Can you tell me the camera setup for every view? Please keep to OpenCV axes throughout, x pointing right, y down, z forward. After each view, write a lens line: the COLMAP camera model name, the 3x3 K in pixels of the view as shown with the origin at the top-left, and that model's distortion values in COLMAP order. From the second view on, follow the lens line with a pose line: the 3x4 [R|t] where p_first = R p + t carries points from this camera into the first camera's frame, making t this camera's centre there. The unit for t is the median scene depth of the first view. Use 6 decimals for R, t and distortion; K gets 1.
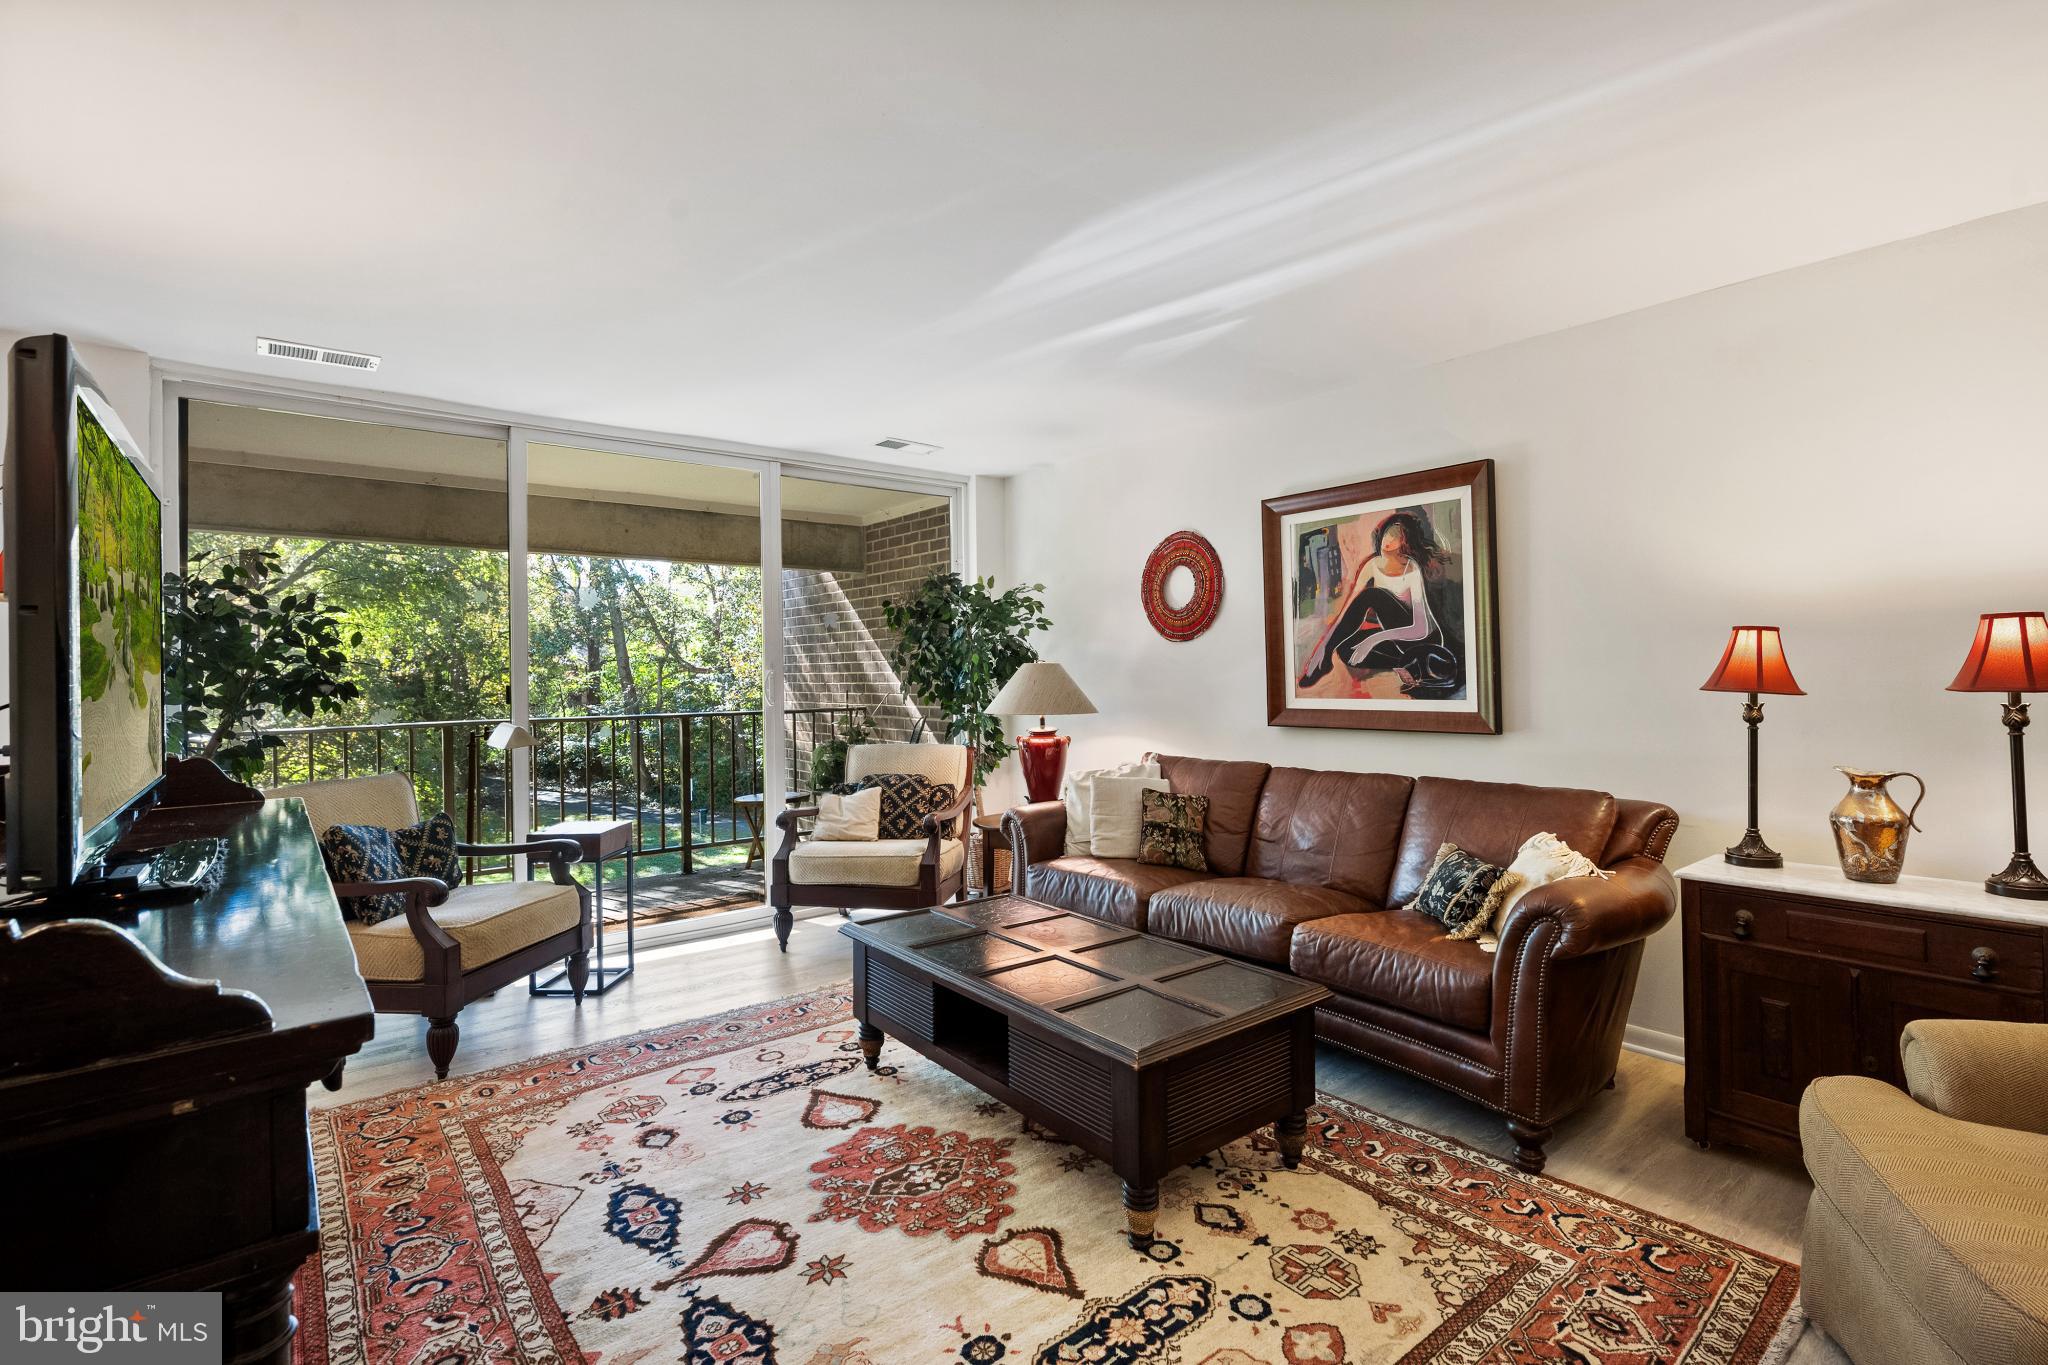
lens RADIAL K [[937.6, 0, 1014.3], [0, 937.6, 680.7], [0, 0, 1]] dist [0.002262, -0.000959]
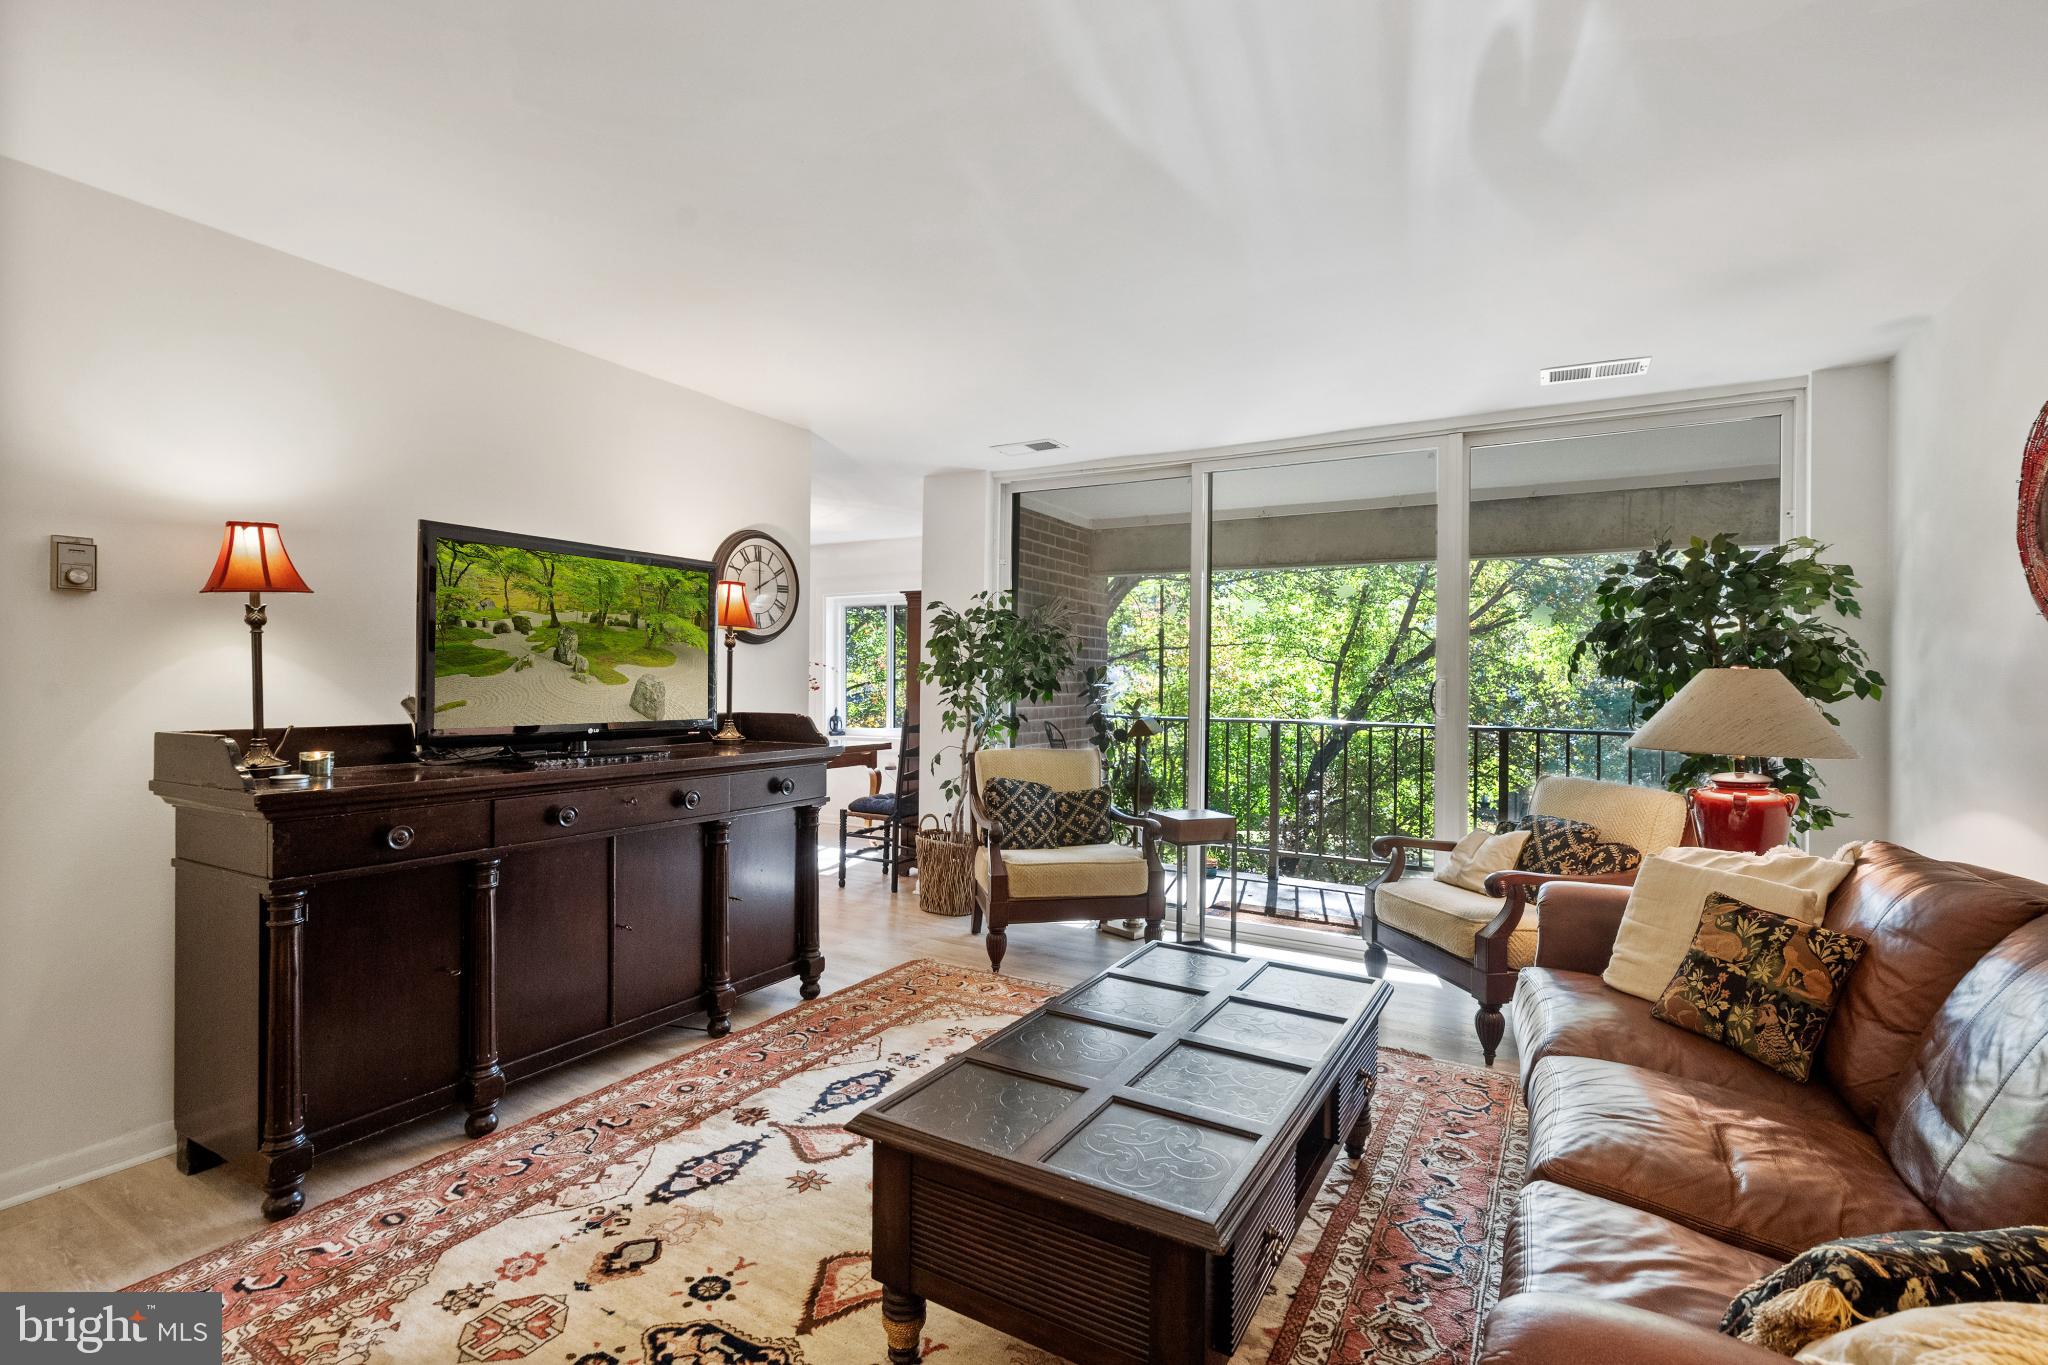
lens RADIAL K [[937.6, 0, 1059.8], [0, 937.6, 692.0], [0, 0, 1]] dist [0.002262, -0.000959]
pose [[0.383126, 0.026096, -0.923327, 0.549206], [-0.029803, 0.999430, 0.015881, -0.001366], [0.923215, 0.021434, 0.383685, 0.469354]]
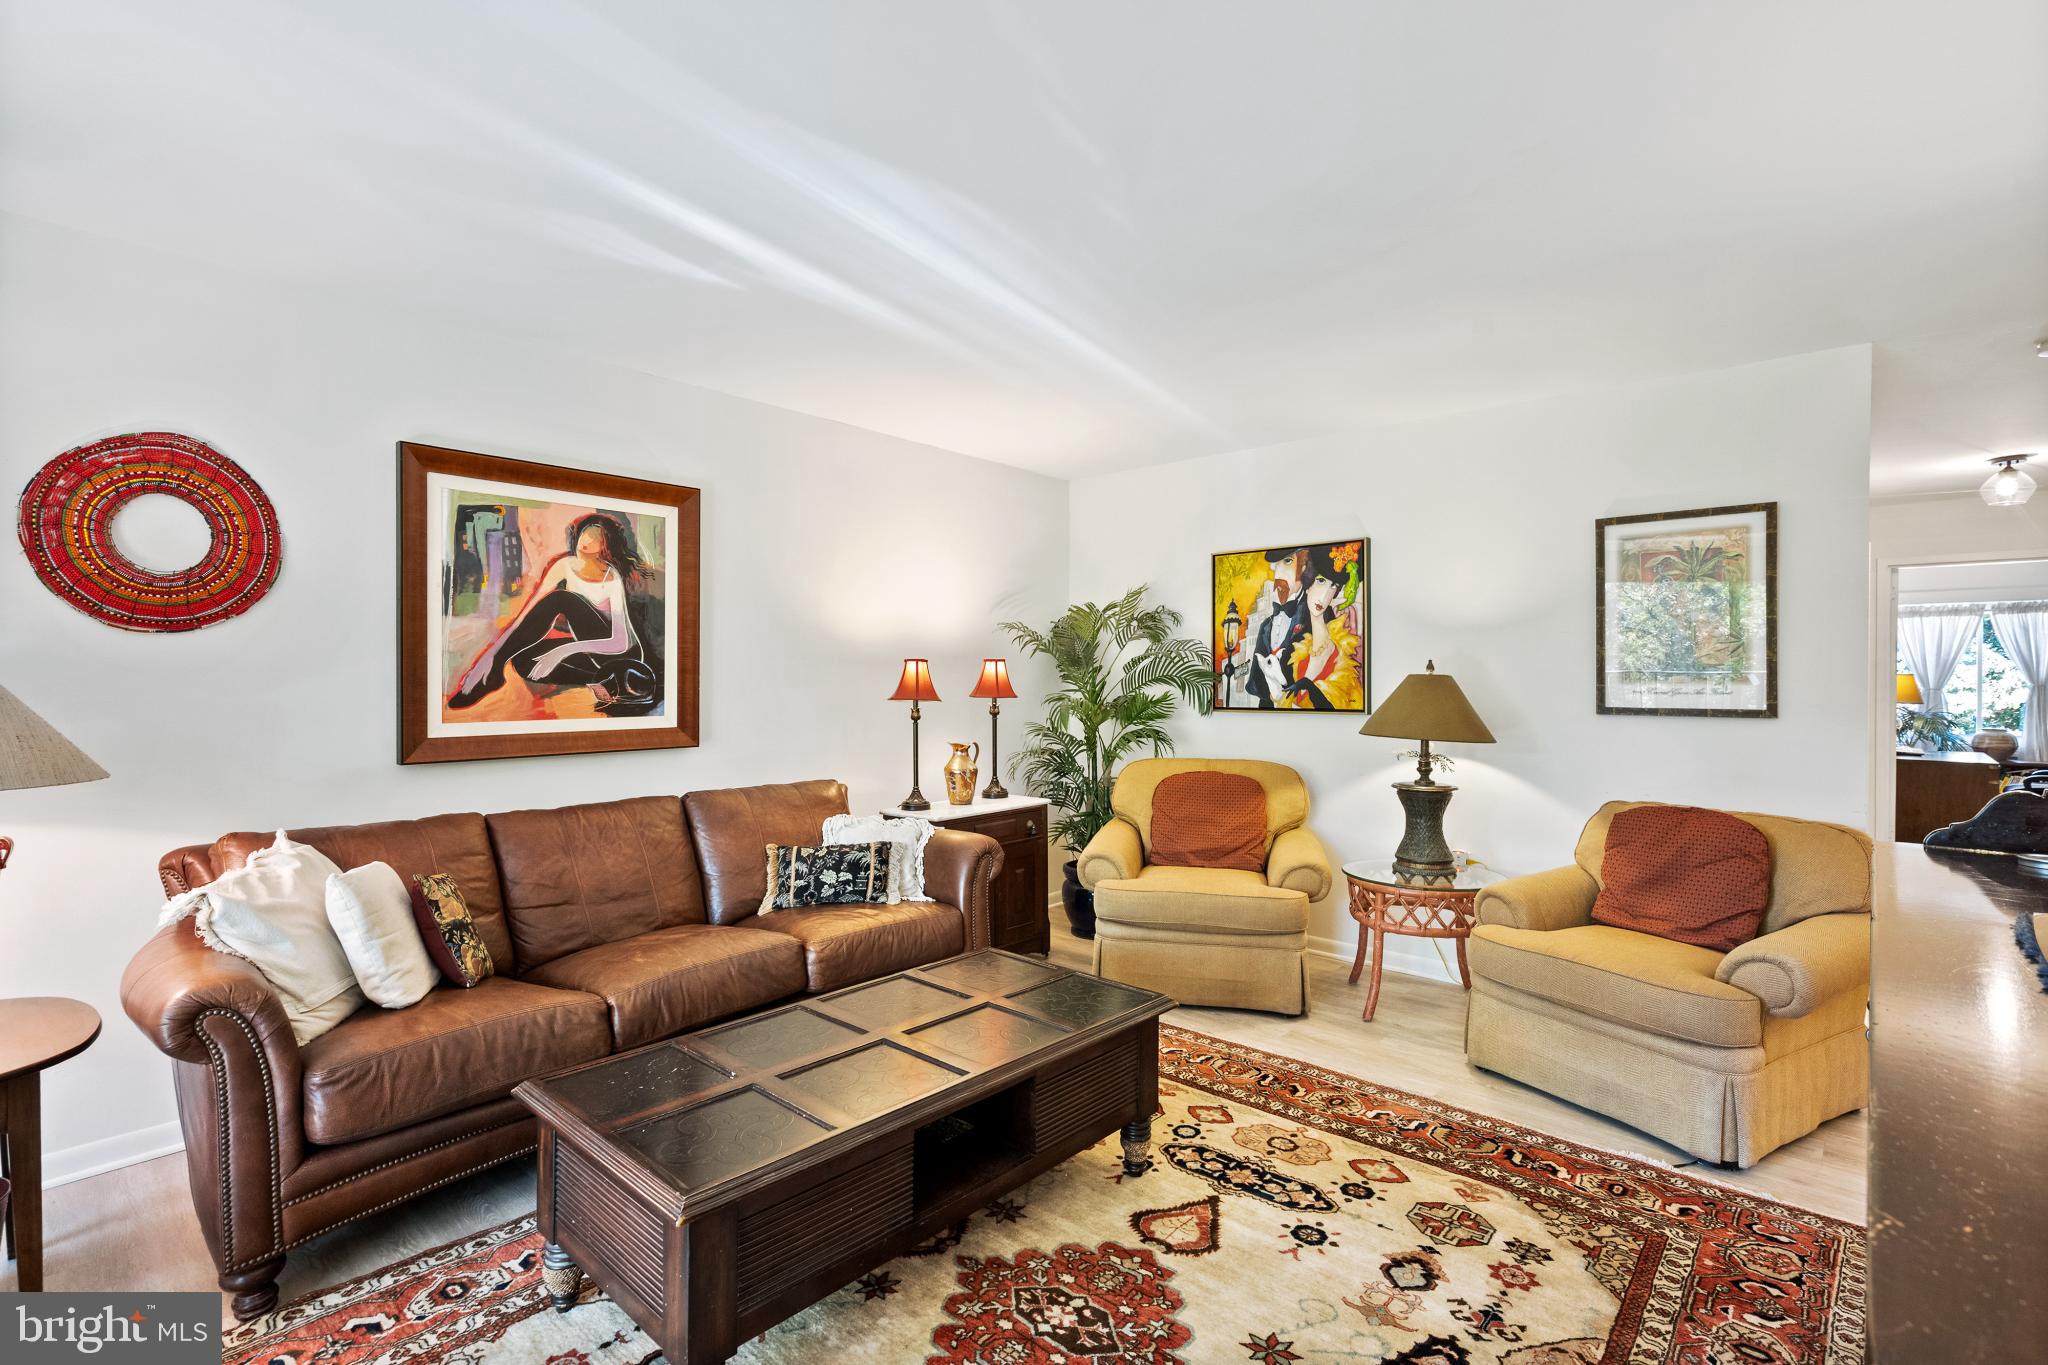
lens RADIAL K [[937.6, 0, 1055.0], [0, 937.6, 676.8], [0, 0, 1]] dist [0.002262, -0.000959]
pose [[-0.175612, 0.018135, 0.984292, -0.594371], [0.014434, 0.999770, -0.015845, 0.000621], [-0.984354, 0.011424, -0.175834, 0.763519]]
